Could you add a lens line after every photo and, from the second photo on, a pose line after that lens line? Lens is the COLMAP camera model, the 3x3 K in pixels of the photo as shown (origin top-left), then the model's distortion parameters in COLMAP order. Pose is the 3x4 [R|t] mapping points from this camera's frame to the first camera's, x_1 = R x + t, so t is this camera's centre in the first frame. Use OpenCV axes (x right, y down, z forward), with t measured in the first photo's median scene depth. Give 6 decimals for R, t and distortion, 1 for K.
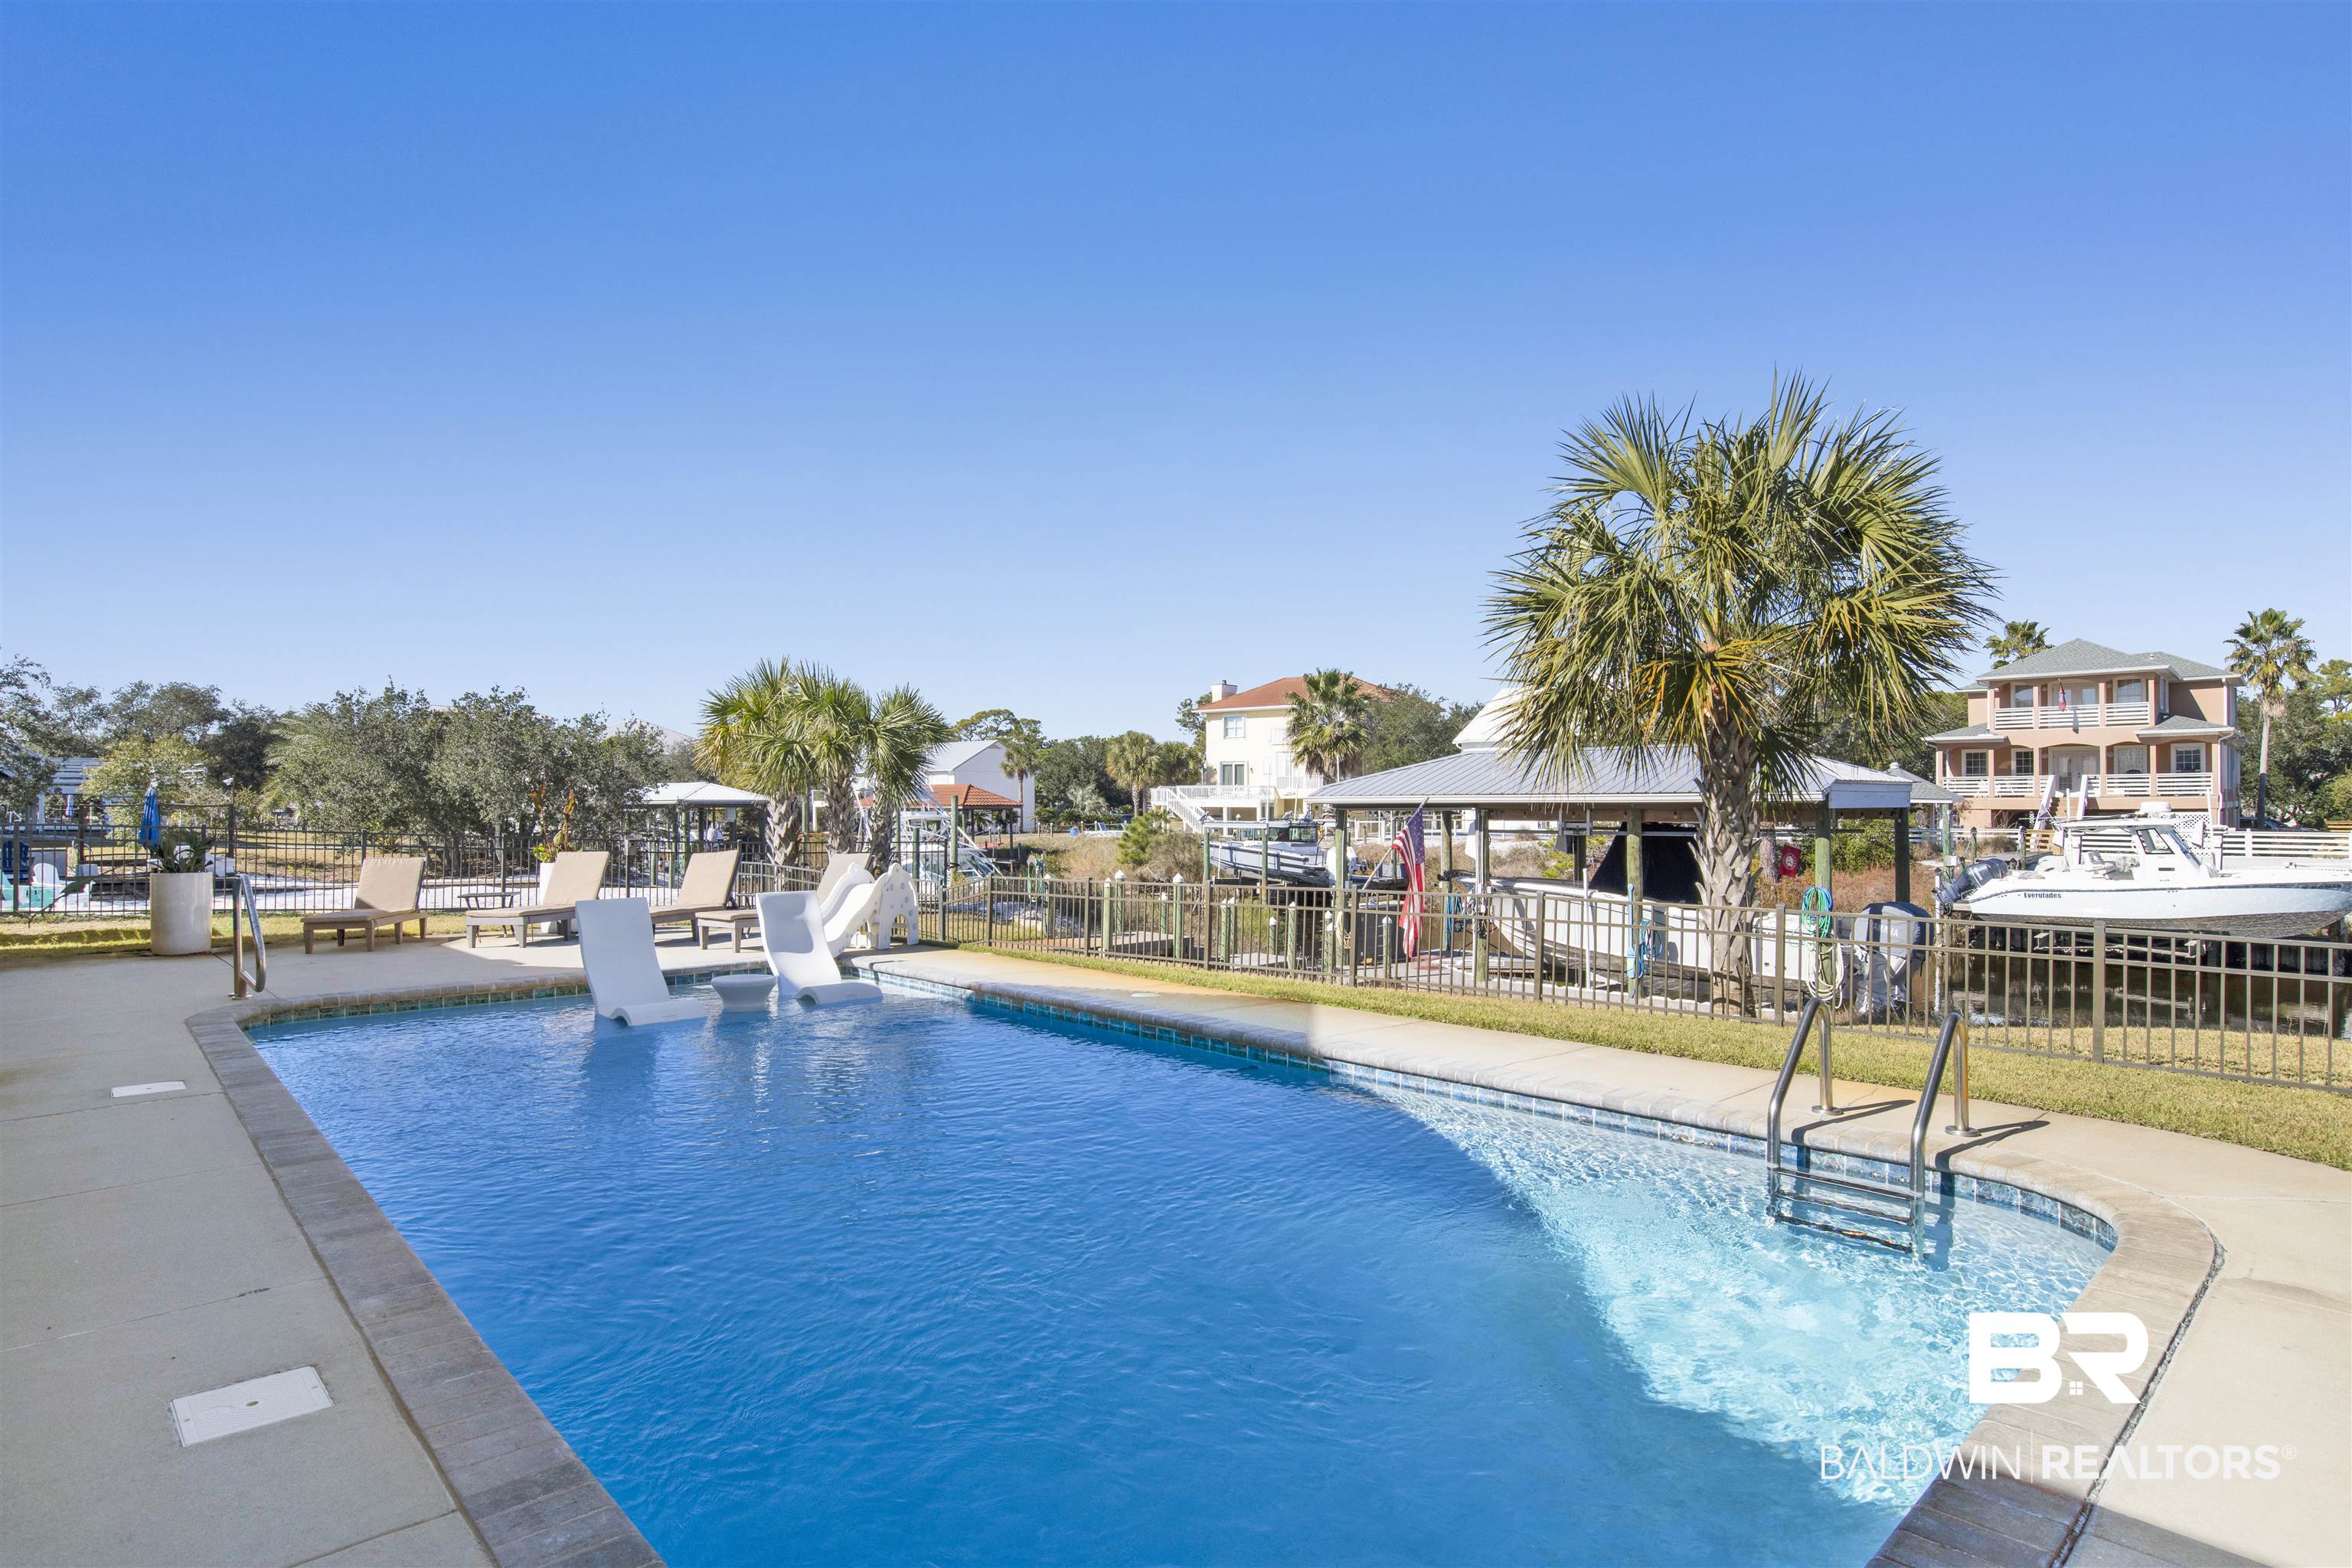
lens RADIAL K [[1262.3, 0, 1170.1], [0, 1262.3, 787.7], [0, 0, 1]] dist [-0.042608, 0.006621]
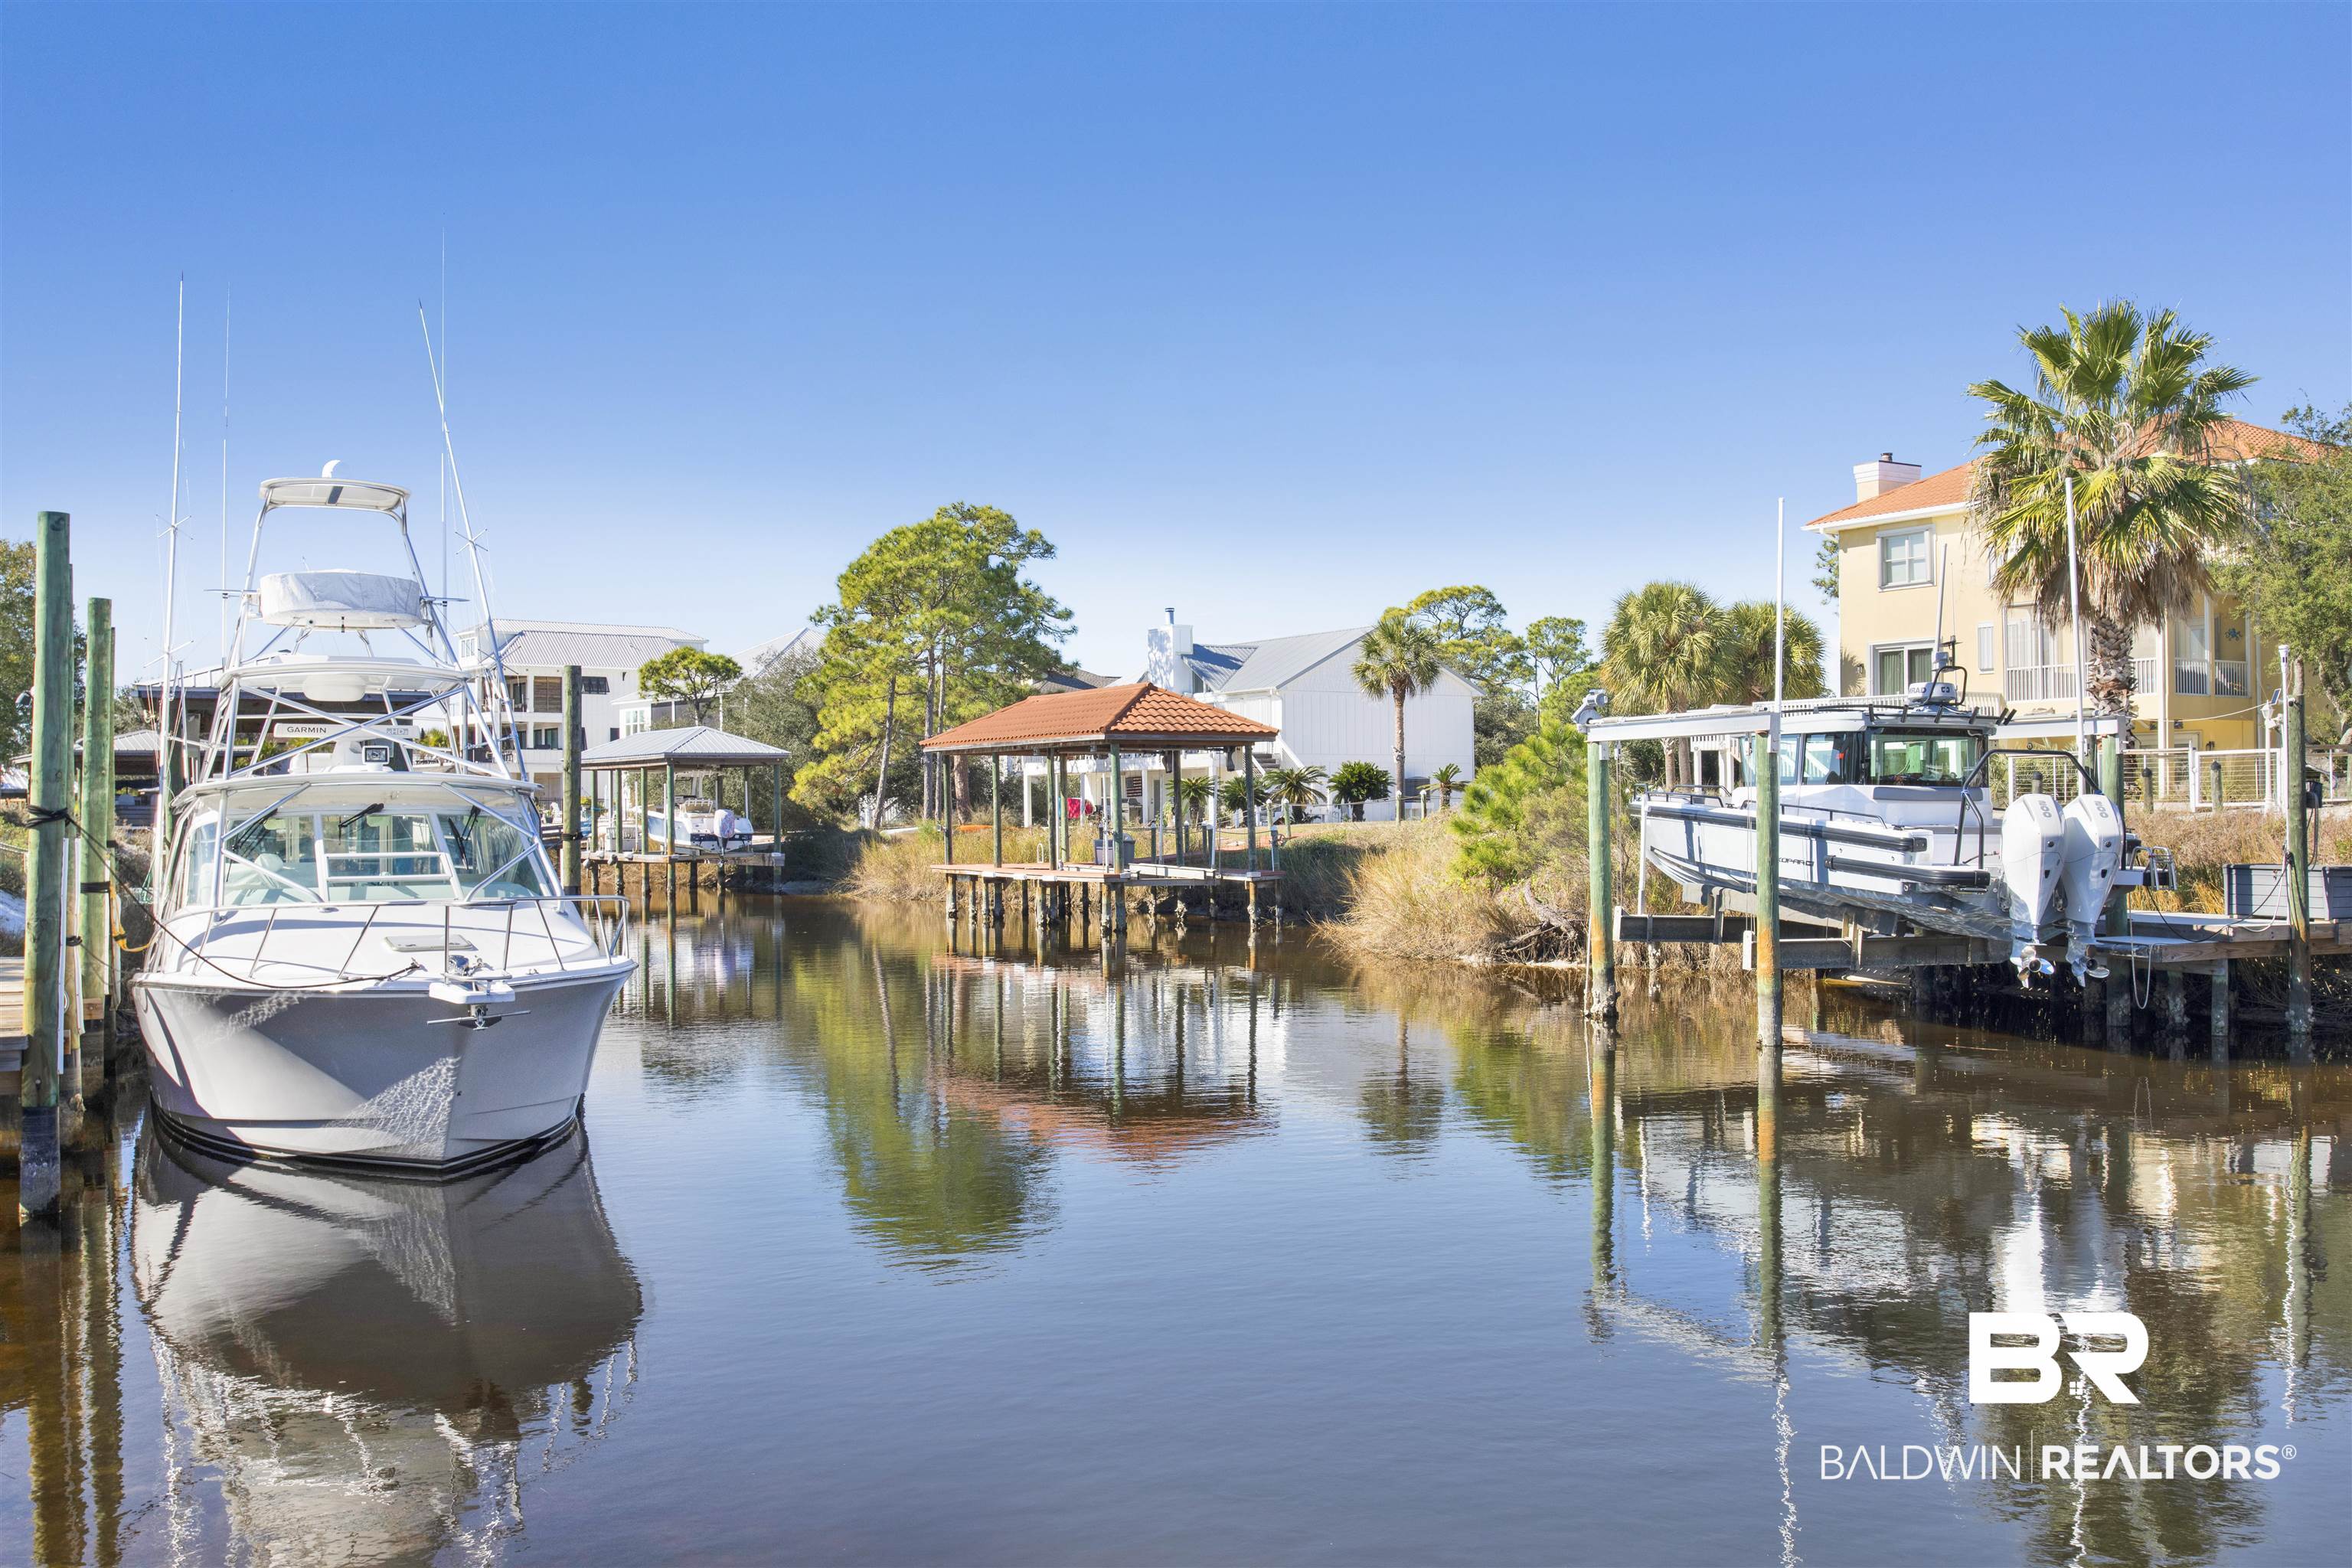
lens RADIAL K [[2136.5, 0, 1171.0], [0, 2136.5, 781.6], [0, 0, 1]] dist [-0.053782, 0.000000]
pose [[0.940928, -0.009232, -0.338481, 0.094580], [0.008969, 0.999957, -0.002340, 0.036957], [0.338488, -0.000834, 0.940970, 0.450707]]
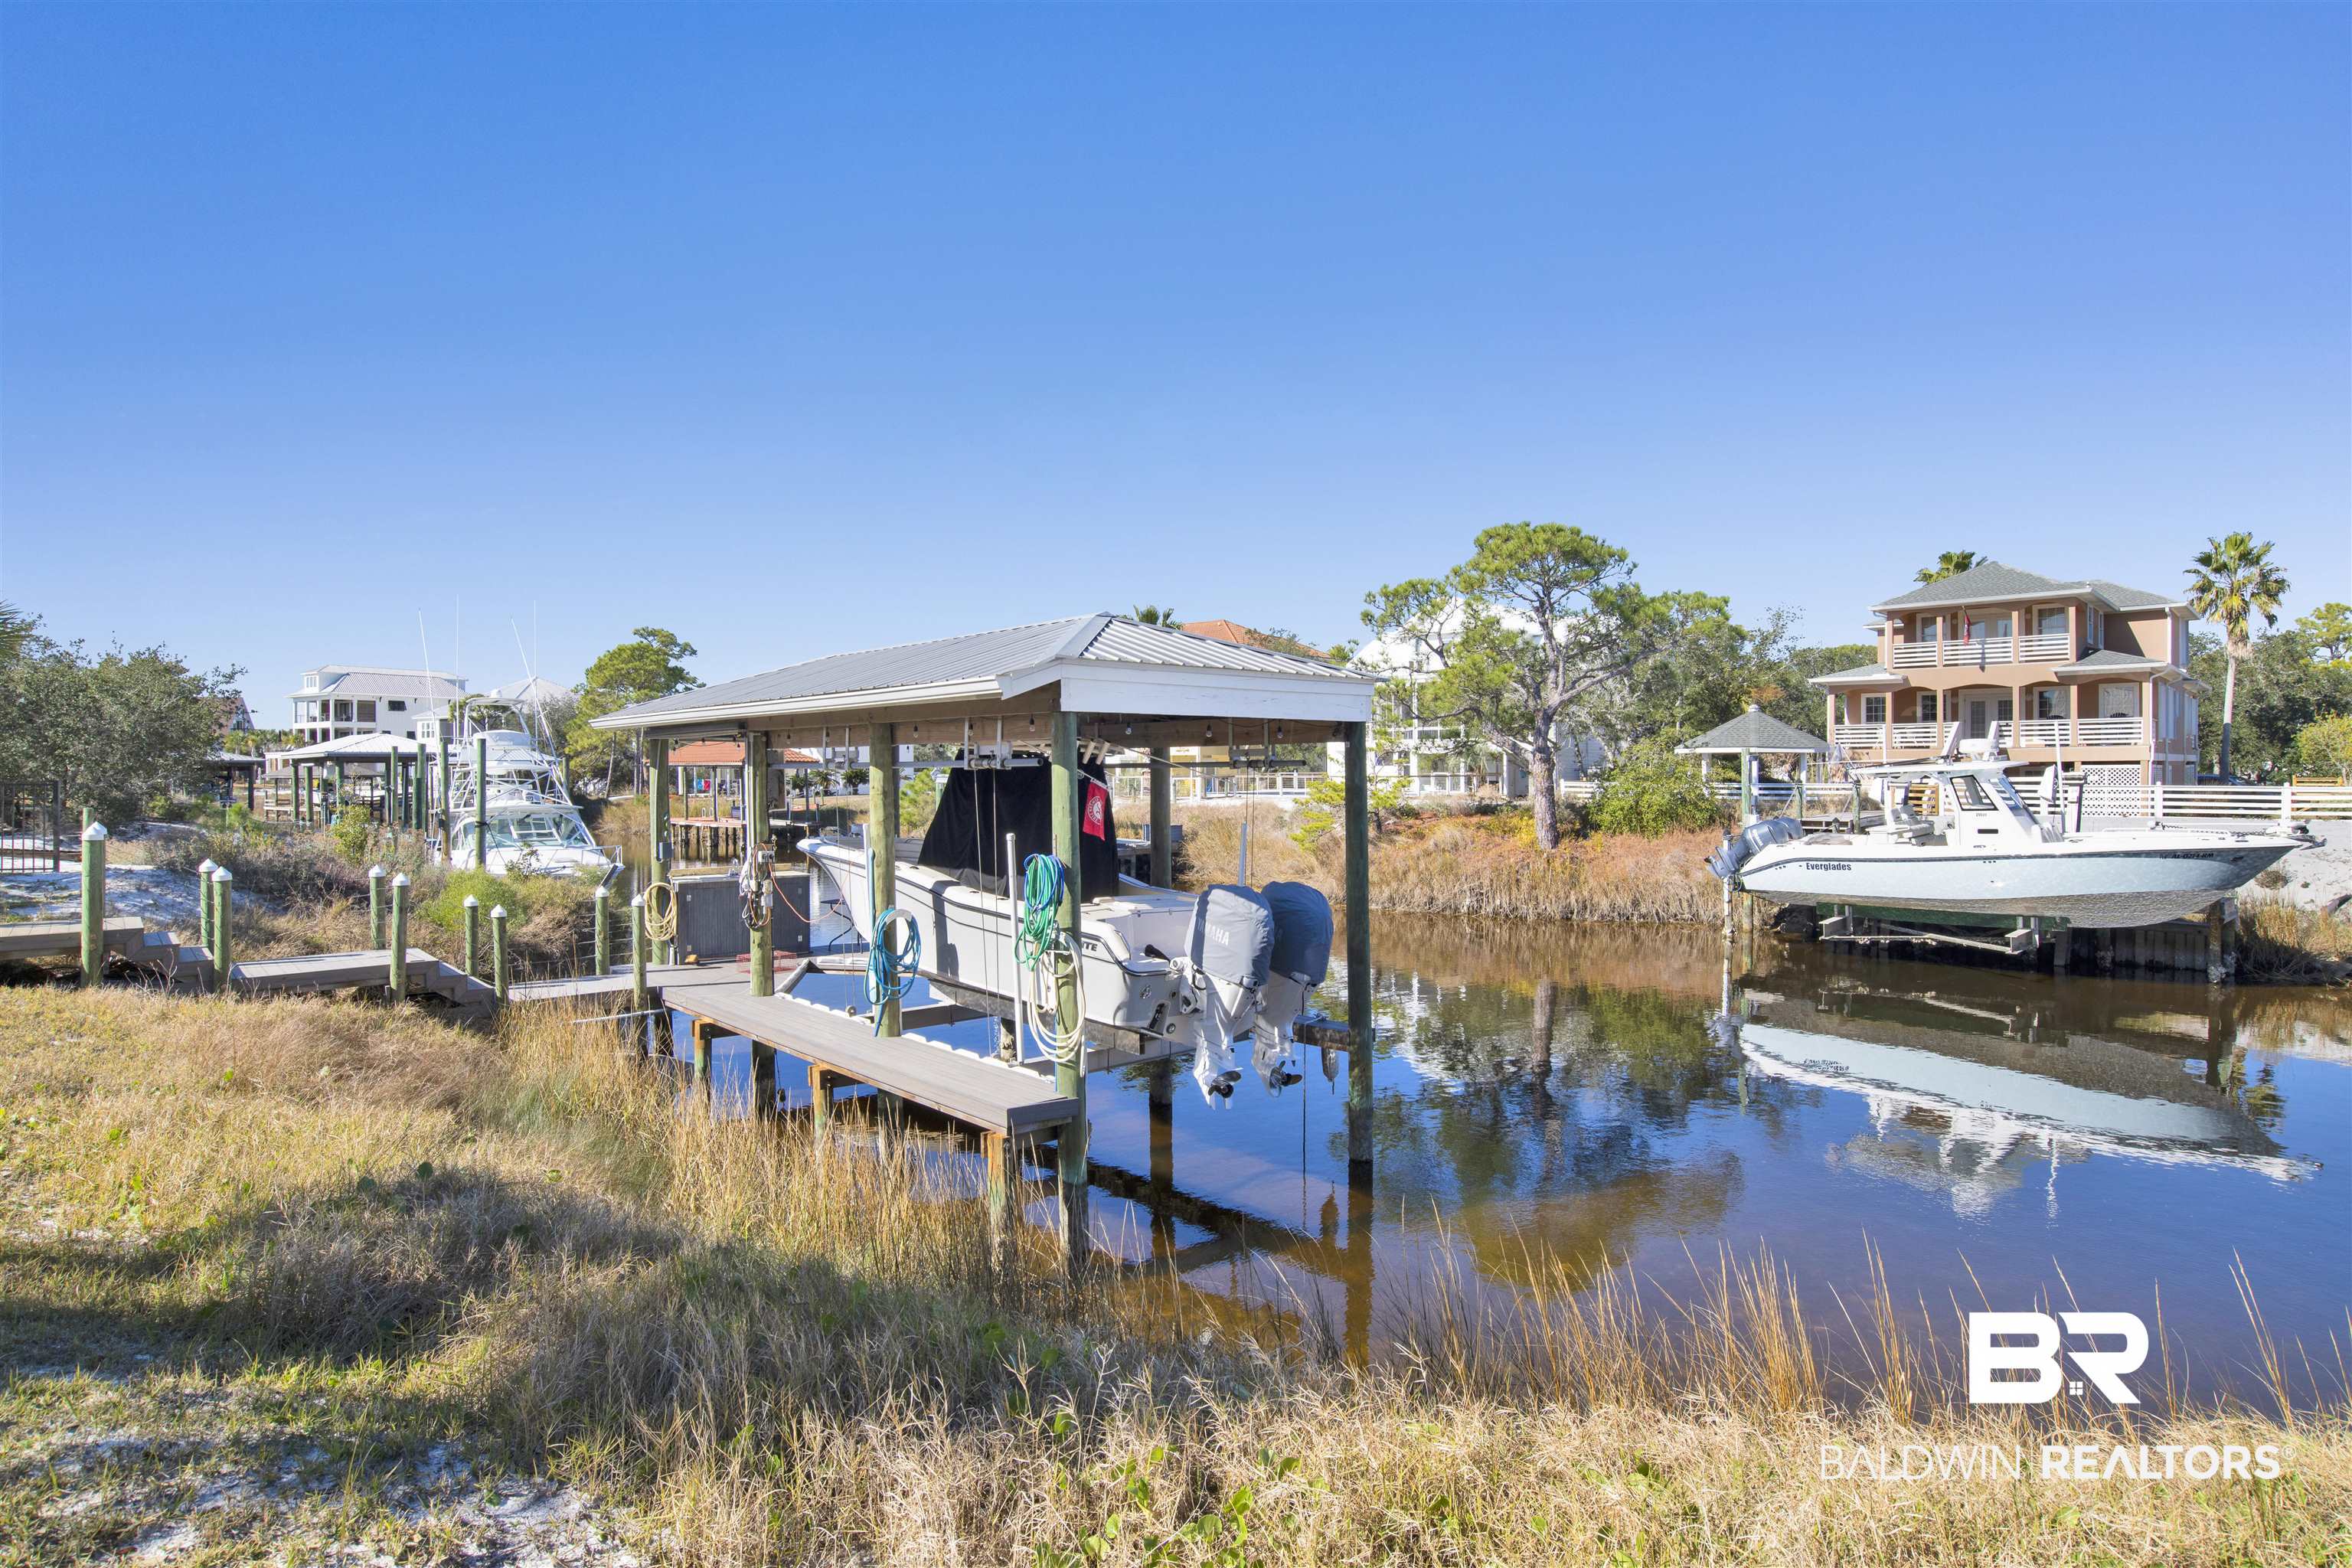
lens RADIAL K [[1262.3, 0, 1174.6], [0, 1262.3, 780.2], [0, 0, 1]] dist [-0.042608, 0.006621]
pose [[0.999942, -0.000722, -0.010712, 0.178297], [0.000949, 0.999773, 0.021291, 0.010588], [0.010694, -0.021300, 0.999716, 0.138394]]
